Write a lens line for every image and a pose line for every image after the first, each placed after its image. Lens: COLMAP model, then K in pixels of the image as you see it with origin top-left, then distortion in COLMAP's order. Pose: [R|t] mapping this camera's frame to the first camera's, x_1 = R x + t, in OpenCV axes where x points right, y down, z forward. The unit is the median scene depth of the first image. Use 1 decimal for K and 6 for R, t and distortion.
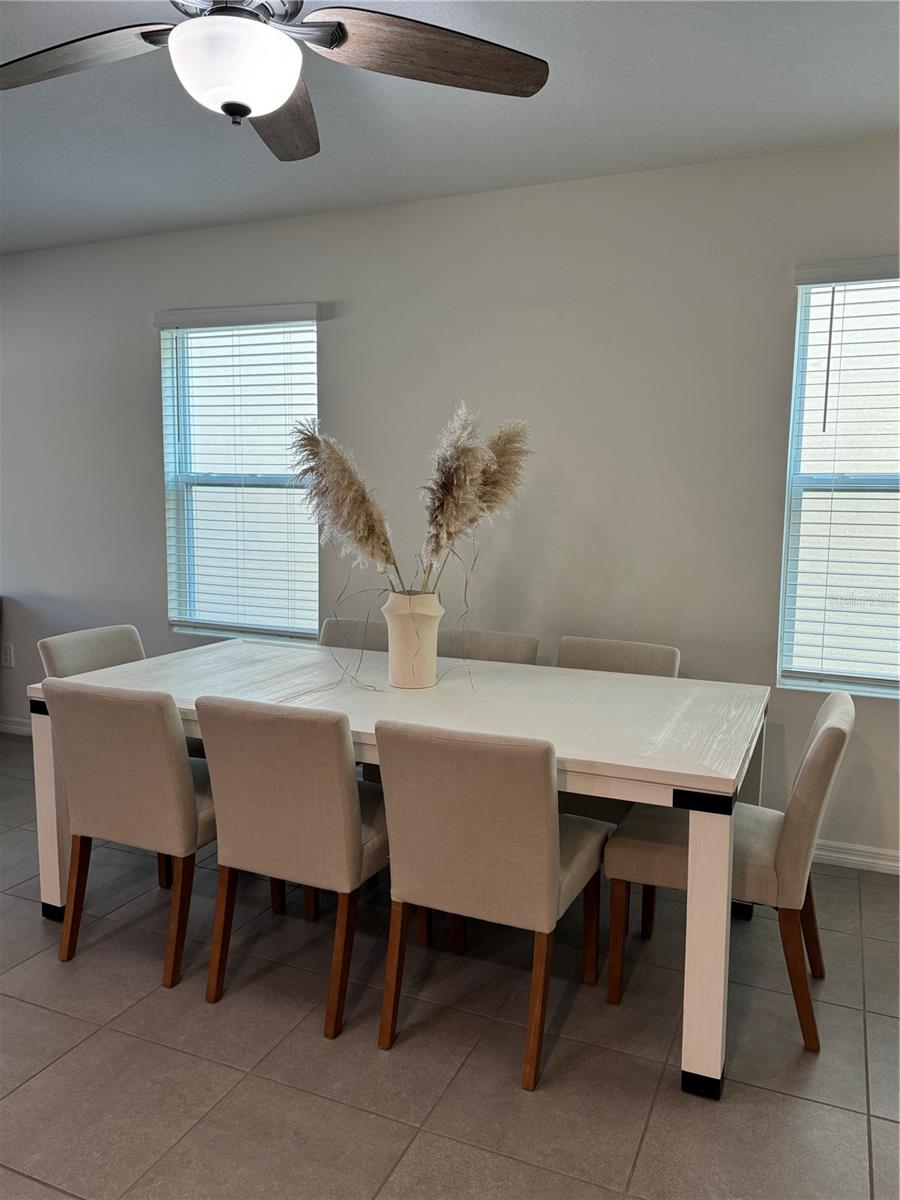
lens RADIAL K [[885.2, 0, 447.9], [0, 885.2, 597.2], [0, 0, 1]] dist [0.129839, -0.169555]
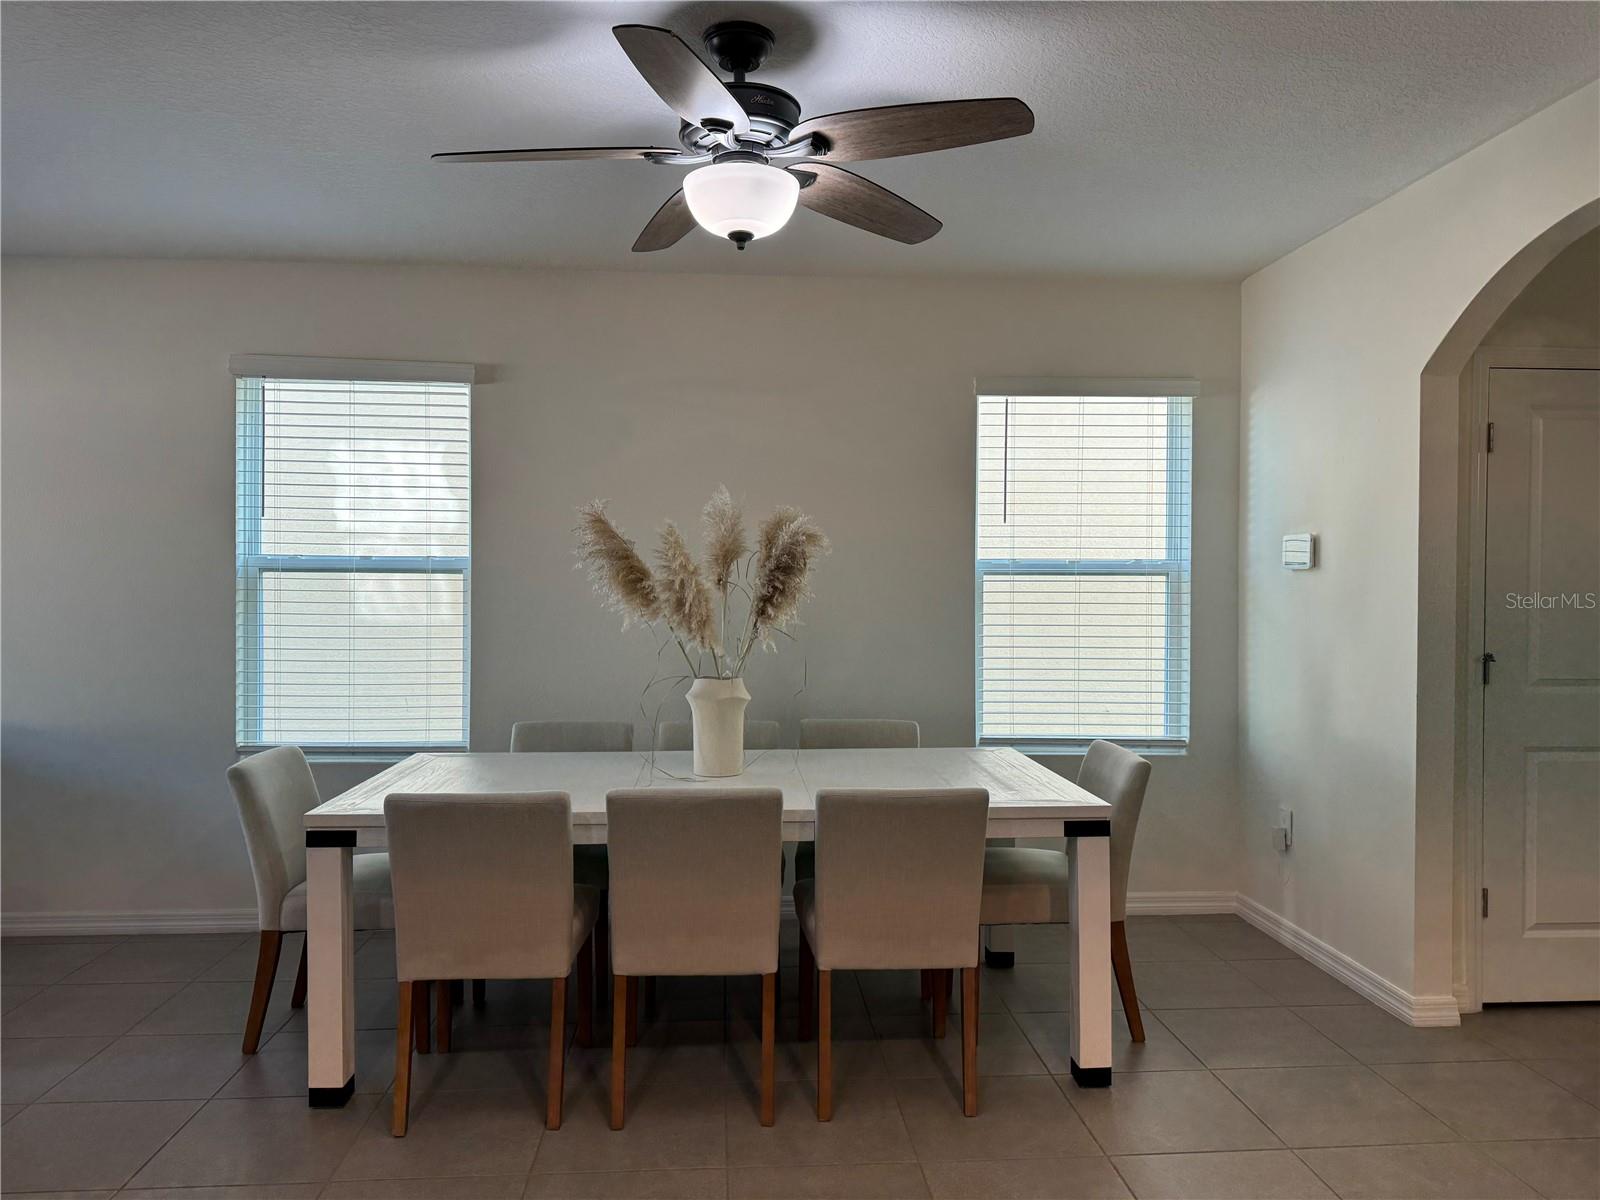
lens RADIAL K [[1123.3, 0, 788.4], [0, 1123.3, 599.0], [0, 0, 1]] dist [0.130795, -0.188994]
pose [[0.892429, -0.015426, 0.450924, -0.455920], [0.059573, 0.994694, -0.083873, 0.014609], [-0.447238, 0.101713, 0.888613, -0.124398]]
